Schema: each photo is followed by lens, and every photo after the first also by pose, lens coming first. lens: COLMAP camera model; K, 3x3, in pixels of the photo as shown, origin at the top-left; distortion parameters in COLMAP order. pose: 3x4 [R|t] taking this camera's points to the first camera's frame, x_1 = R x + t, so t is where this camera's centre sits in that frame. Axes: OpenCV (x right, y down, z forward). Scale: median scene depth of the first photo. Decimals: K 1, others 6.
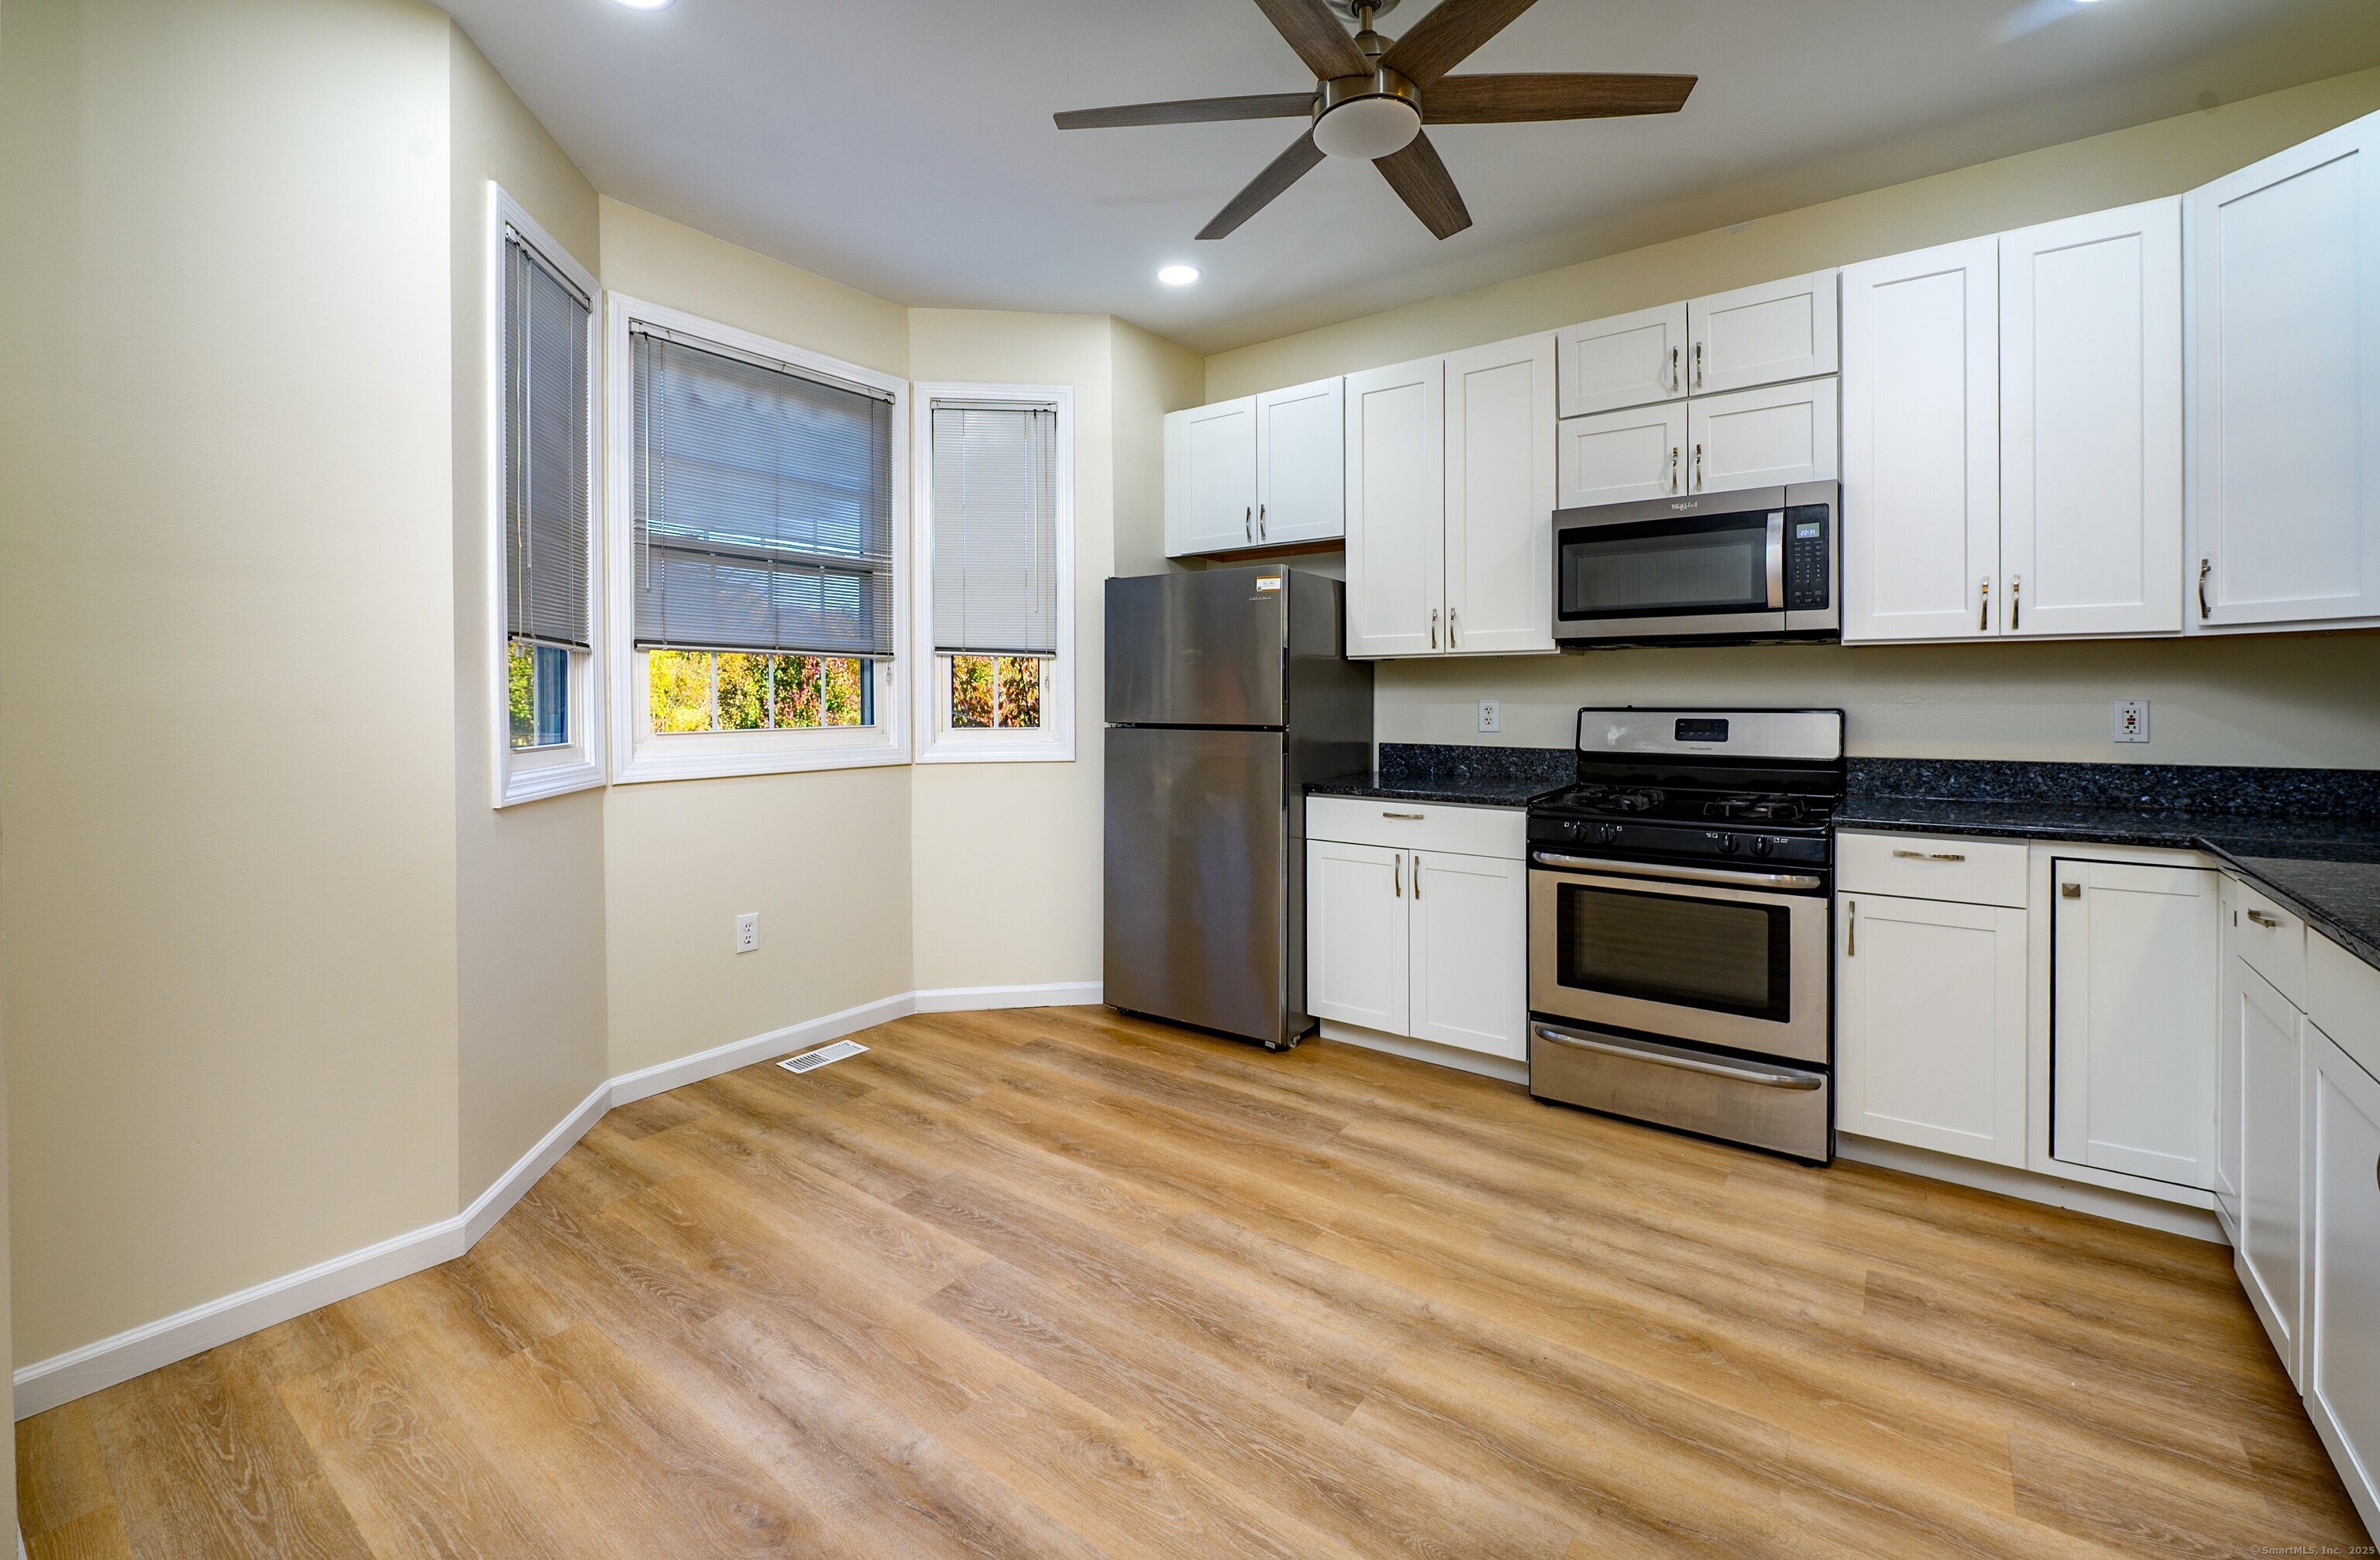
lens RADIAL K [[1021.9, 0, 1145.4], [0, 1021.9, 698.8], [0, 0, 1]] dist [-0.000790, -0.000338]
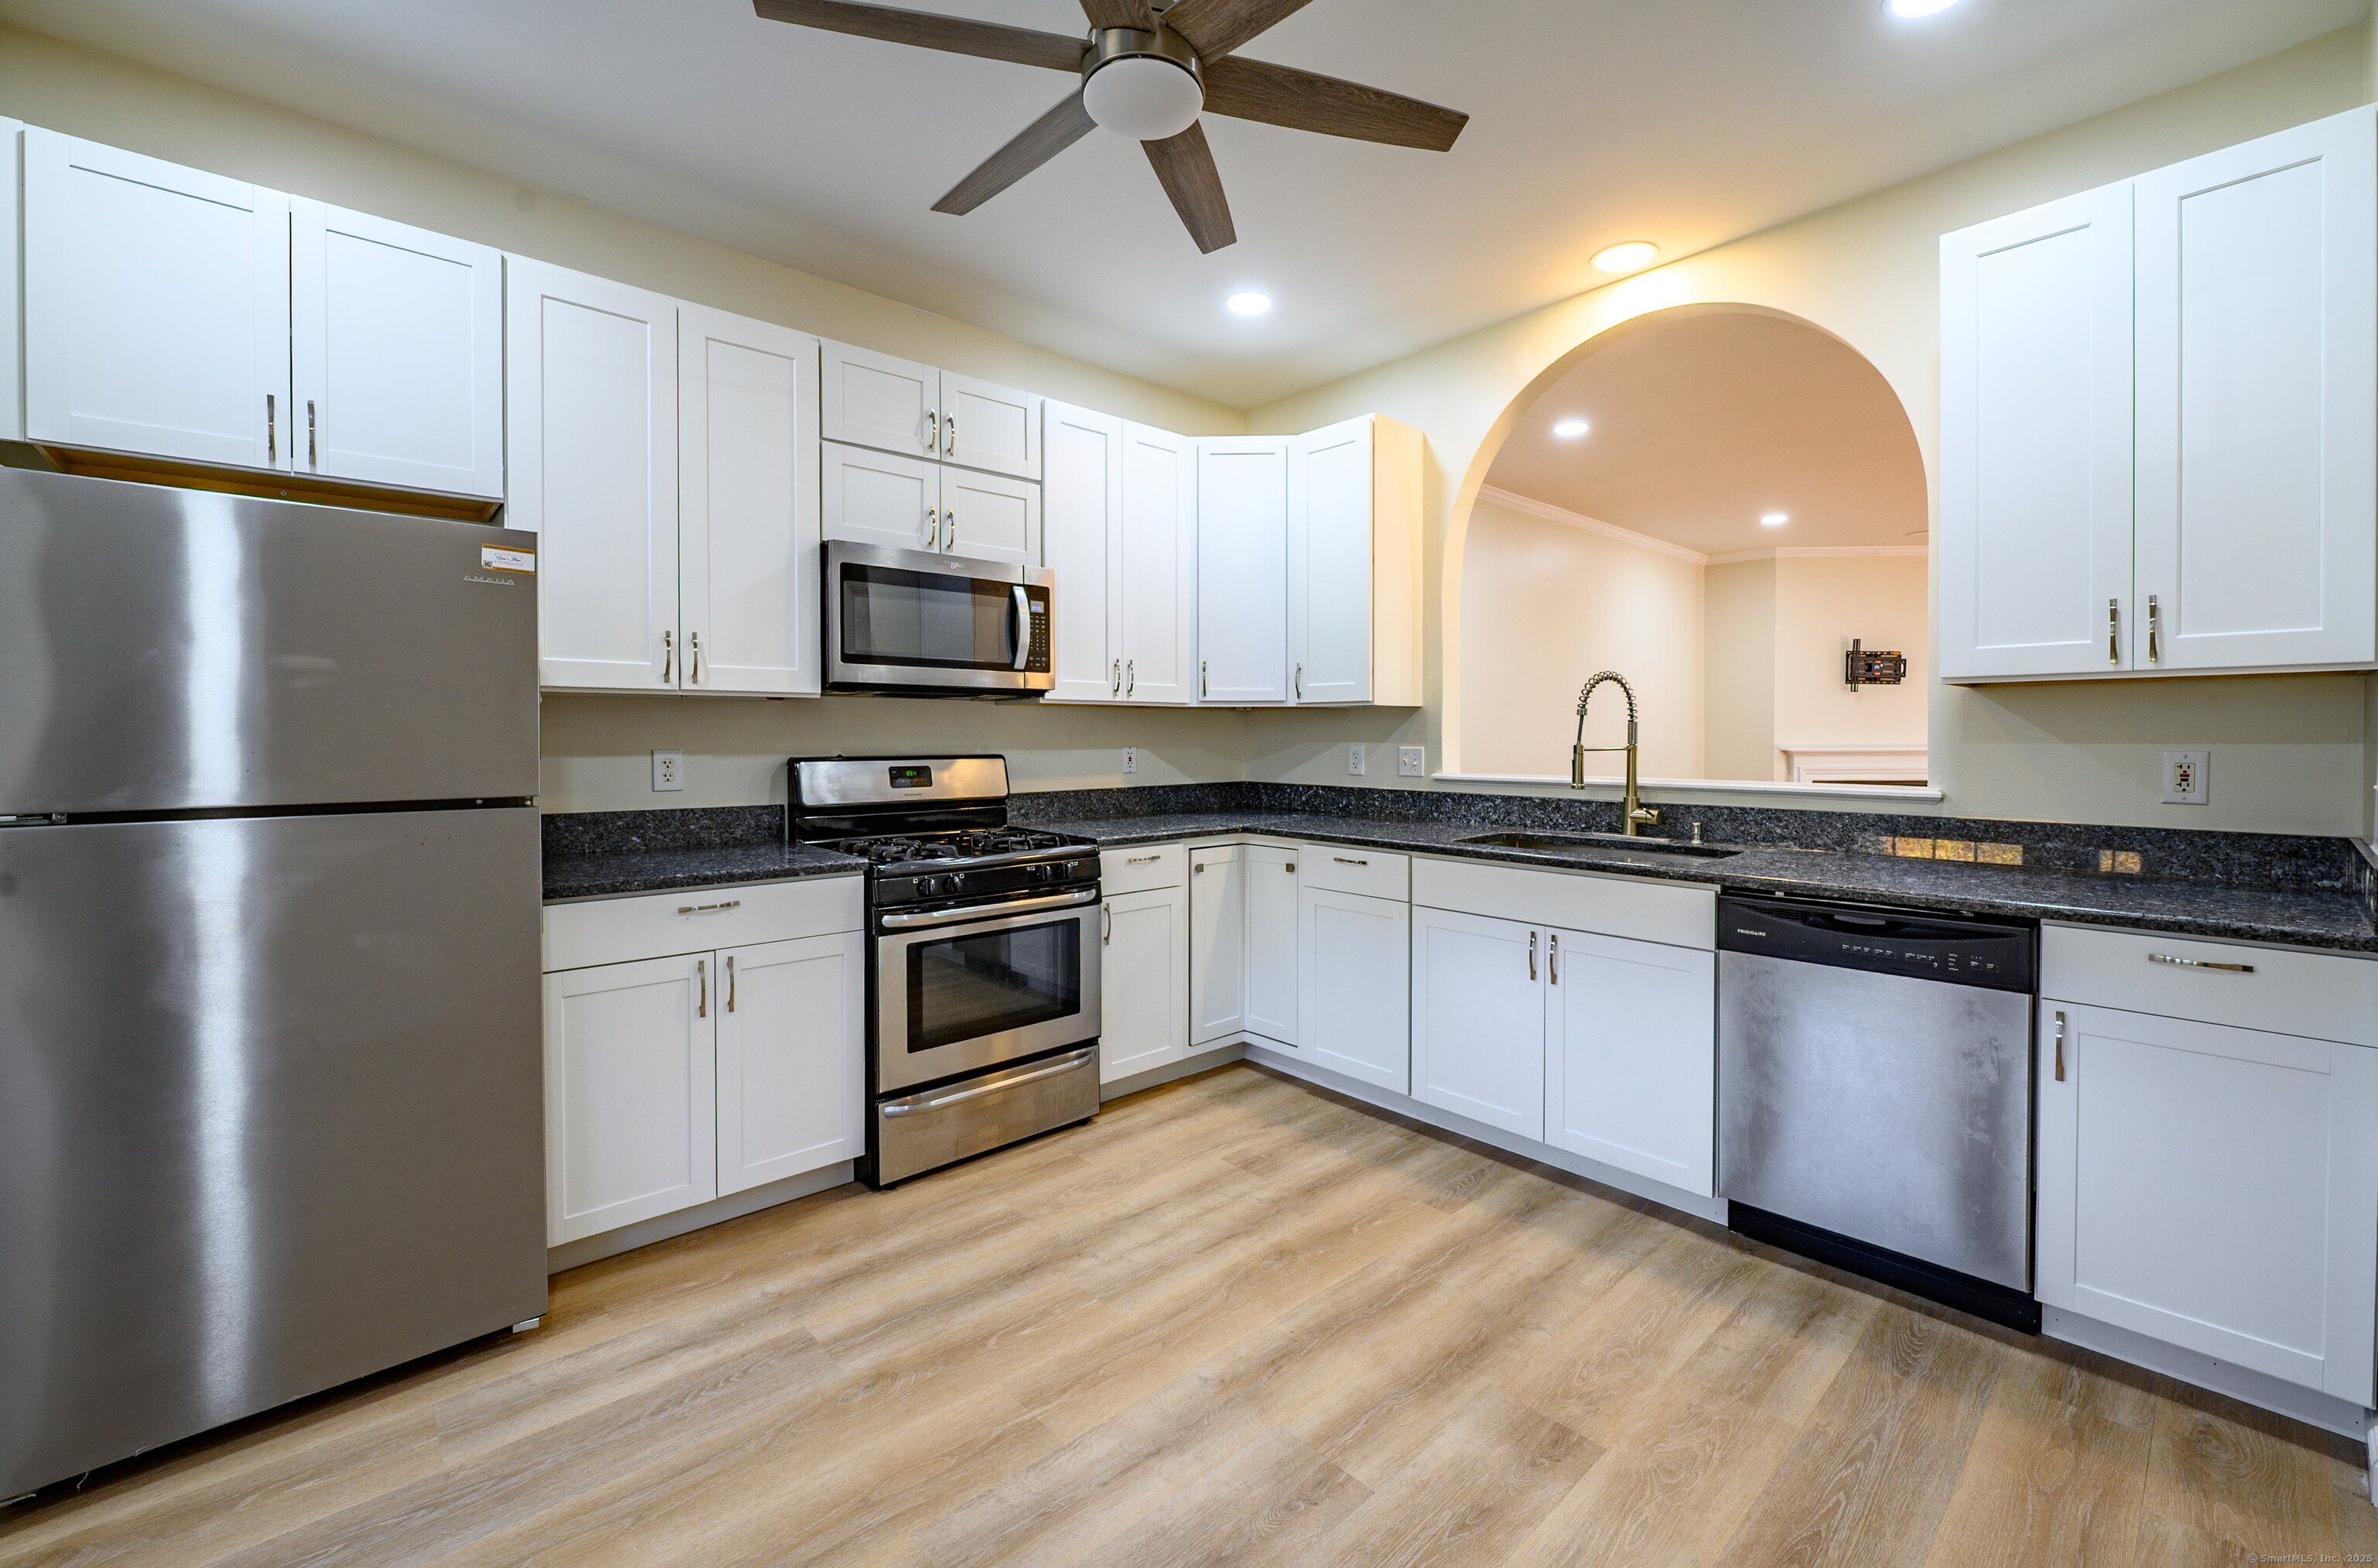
lens RADIAL K [[974.0, 0, 1221.4], [0, 974.0, 742.0], [0, 0, 1]] dist [-0.000676, -0.003427]
pose [[0.157673, -0.003985, 0.987483, -0.459480], [0.005674, 0.999979, 0.003129, -0.007518], [-0.987475, 0.005109, 0.157692, 0.609959]]
